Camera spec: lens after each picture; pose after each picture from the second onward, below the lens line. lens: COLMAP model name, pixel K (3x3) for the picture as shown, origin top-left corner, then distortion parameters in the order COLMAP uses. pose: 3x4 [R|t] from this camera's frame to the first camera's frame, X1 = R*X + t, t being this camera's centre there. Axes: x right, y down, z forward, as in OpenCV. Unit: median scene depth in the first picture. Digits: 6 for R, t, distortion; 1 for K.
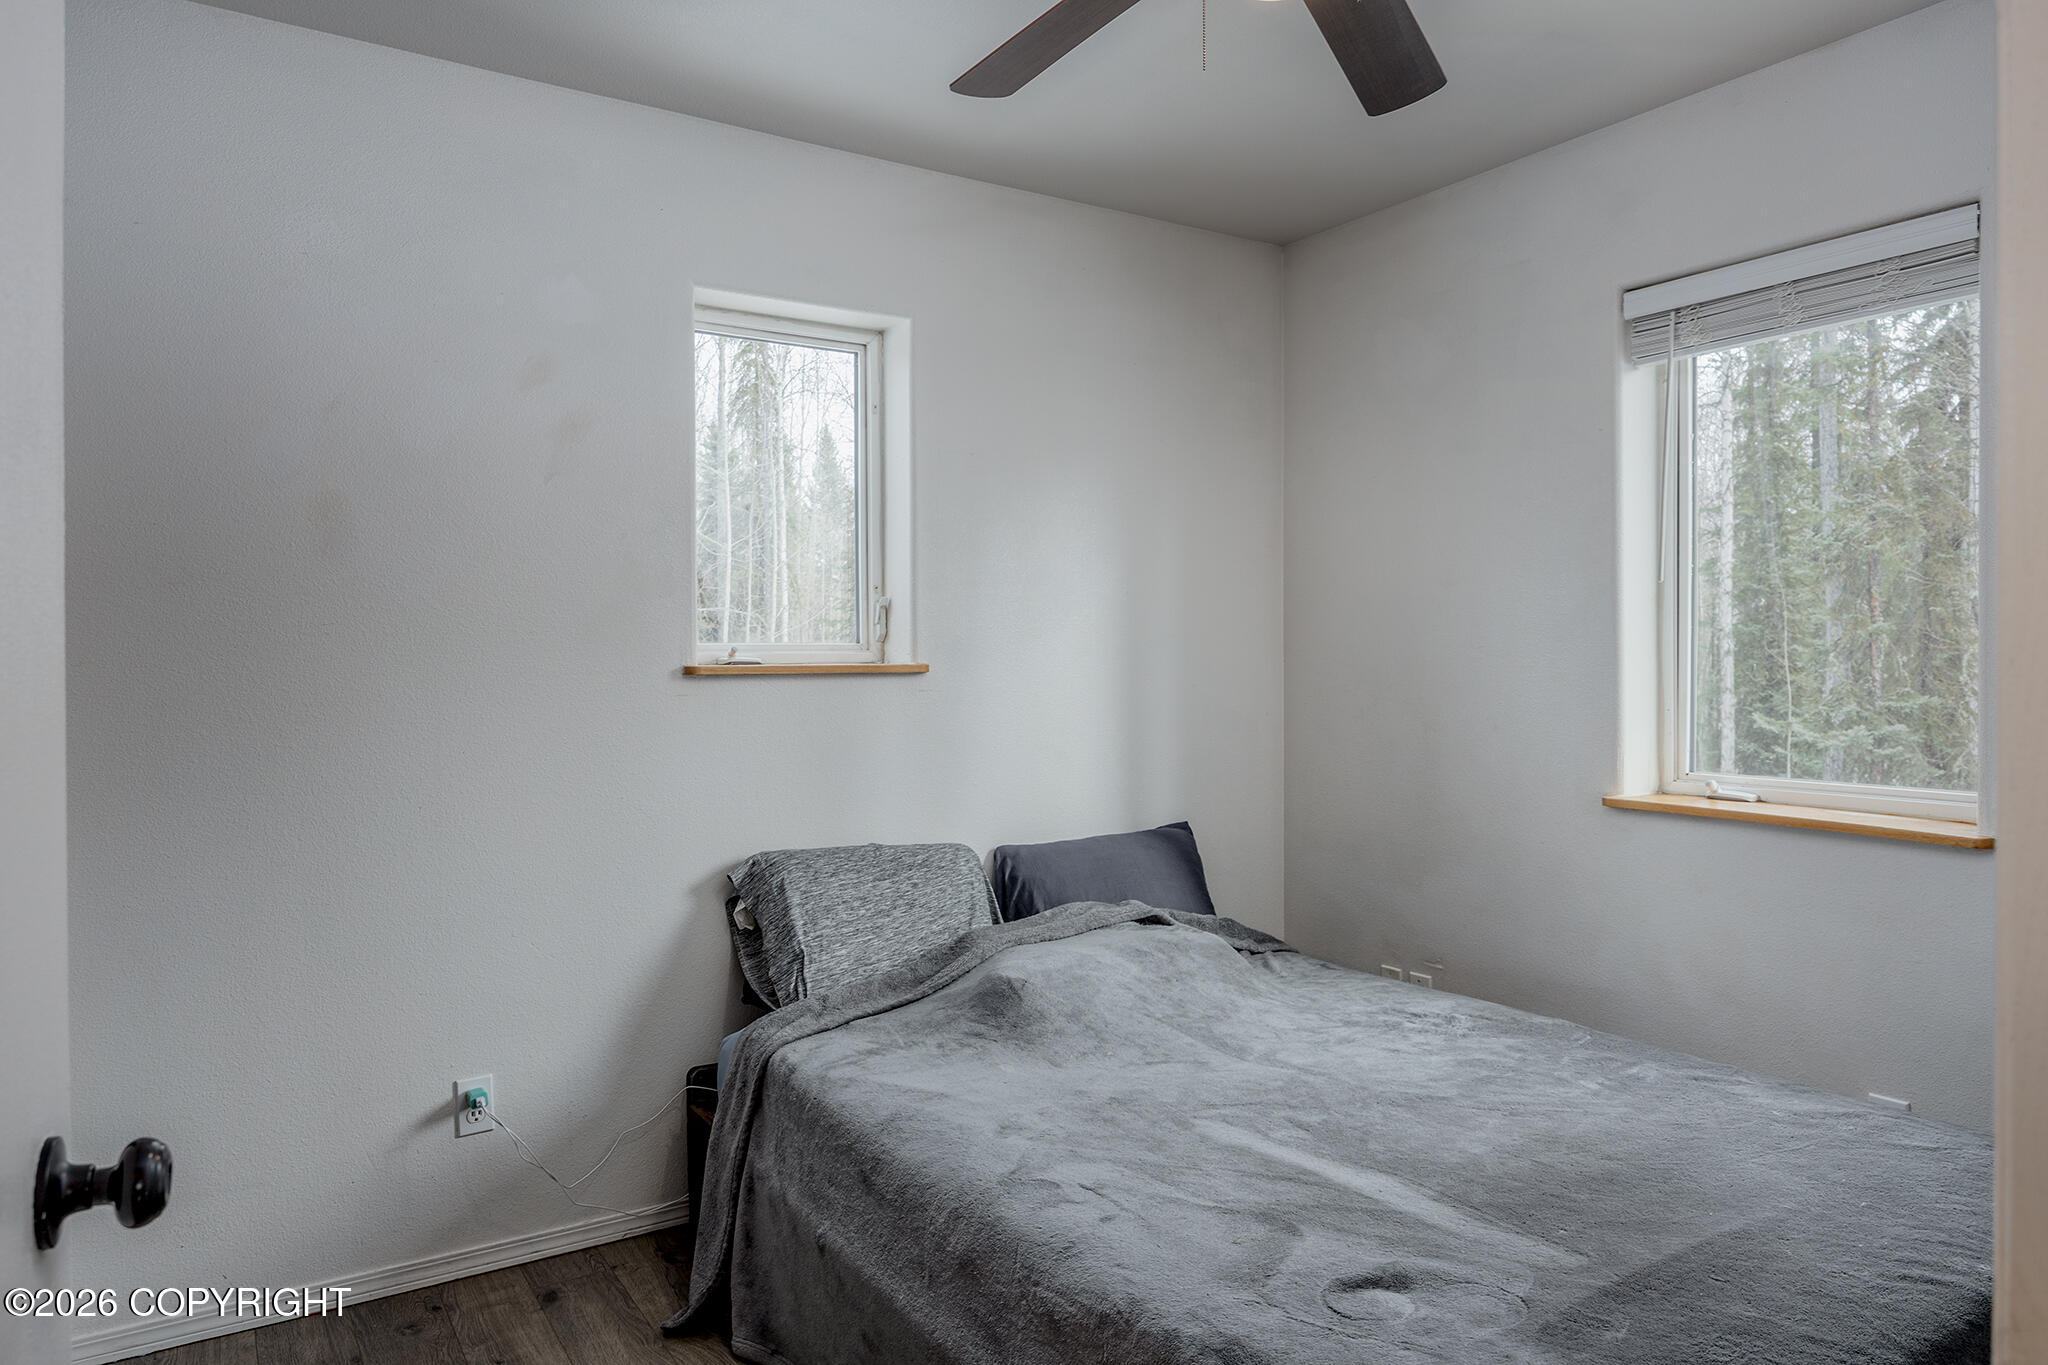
lens RADIAL K [[1318.3, 0, 1024.4], [0, 1318.3, 672.2], [0, 0, 1]] dist [-0.009425, -0.000641]
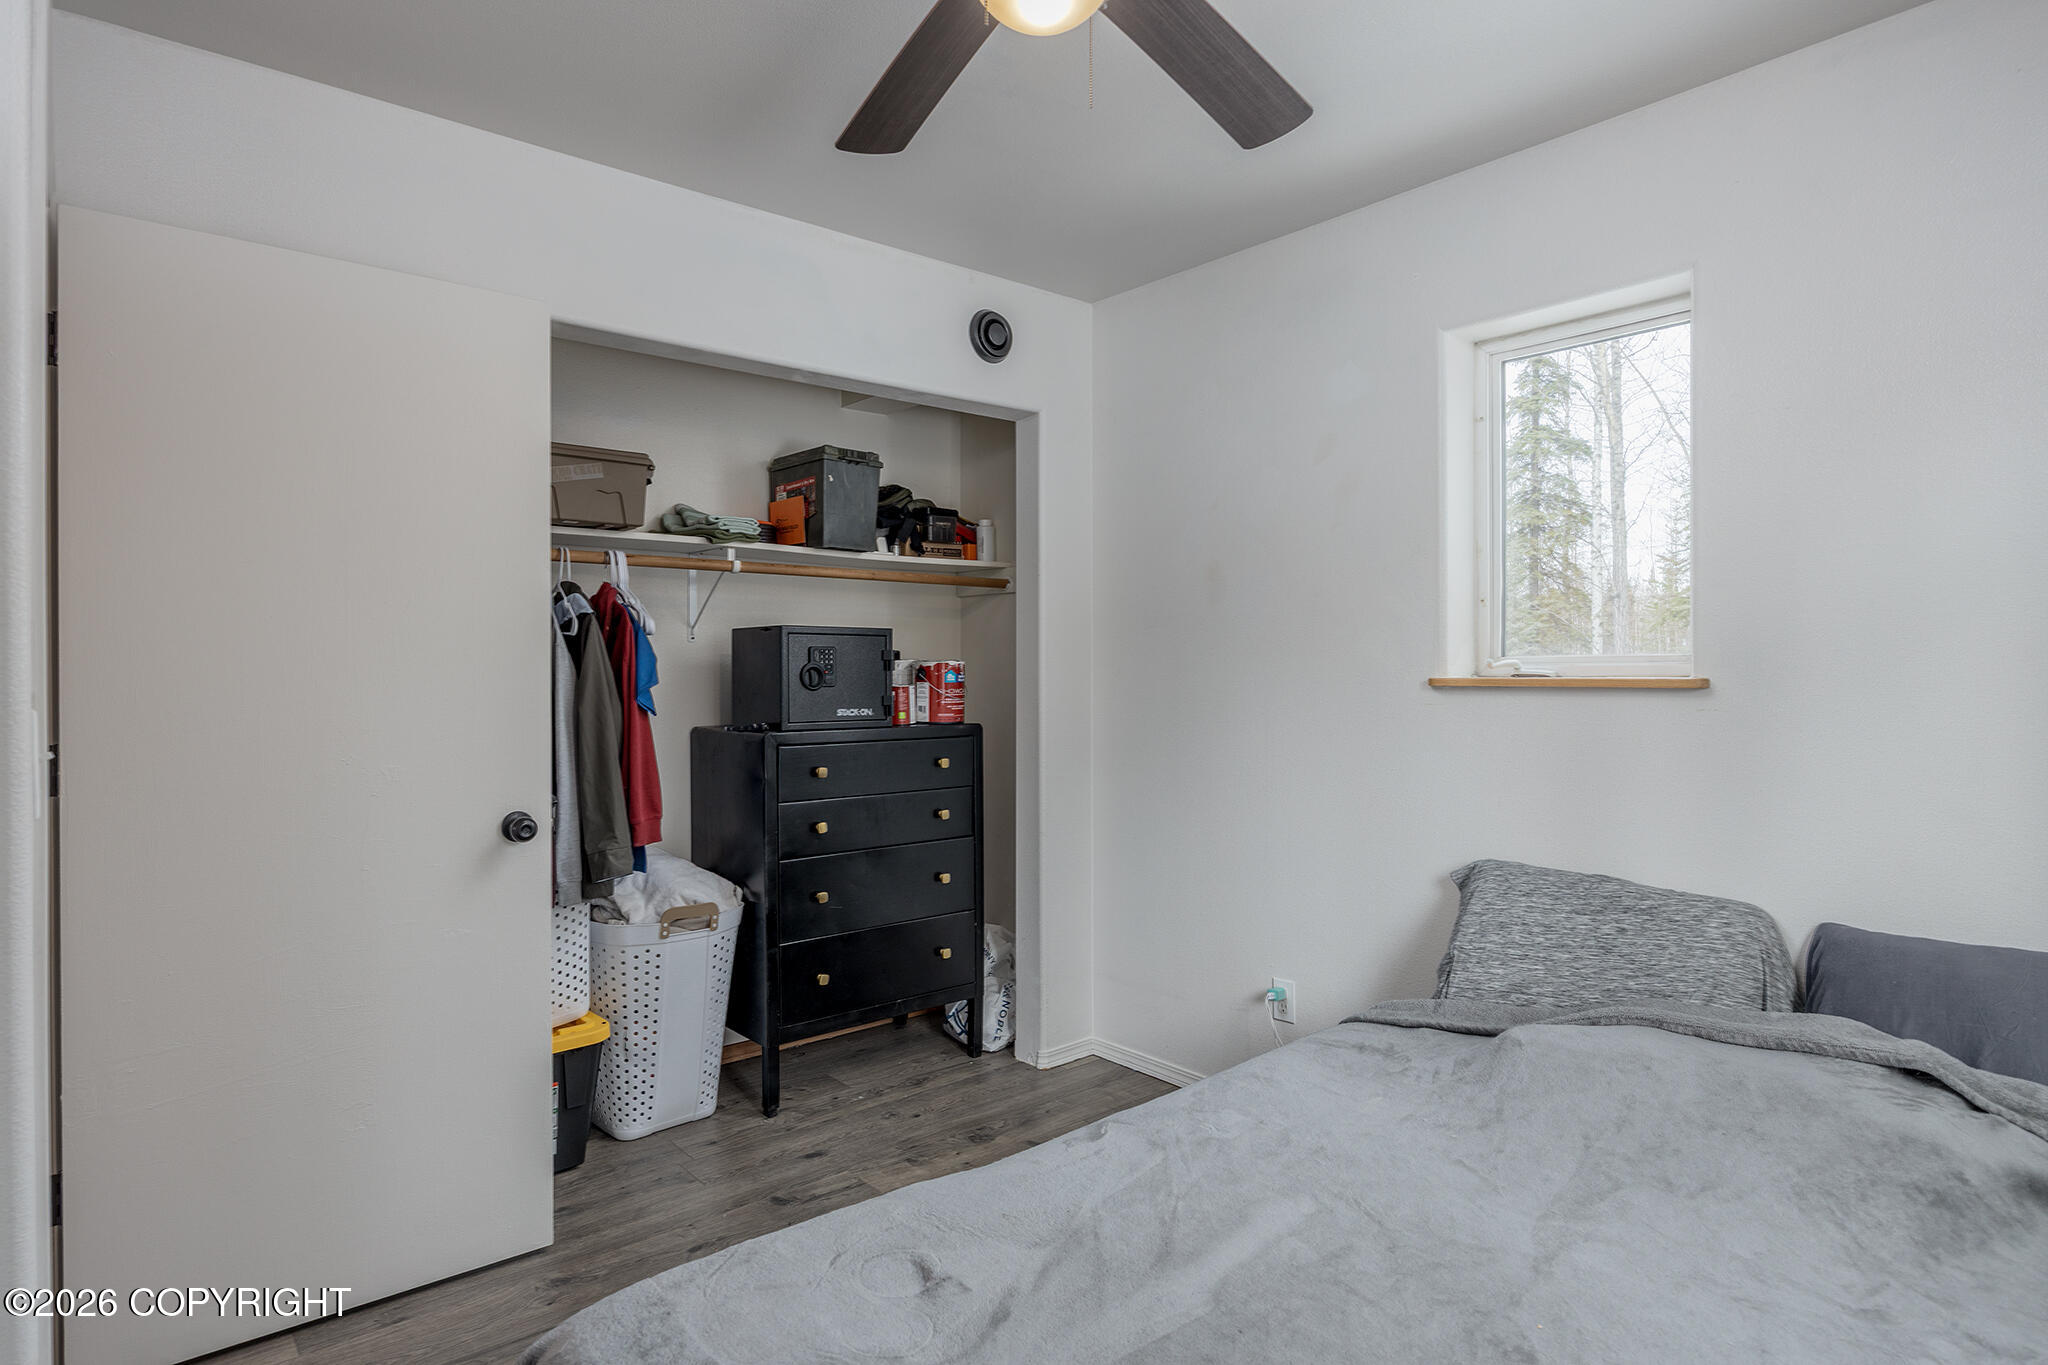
lens RADIAL K [[1128.3, 0, 1023.2], [0, 1128.3, 680.2], [0, 0, 1]] dist [0.001570, 0.000017]
pose [[0.121915, 0.008958, -0.992500, 0.685961], [-0.007543, 0.999939, 0.008099, -0.008776], [0.992512, 0.006499, 0.121975, 0.574395]]
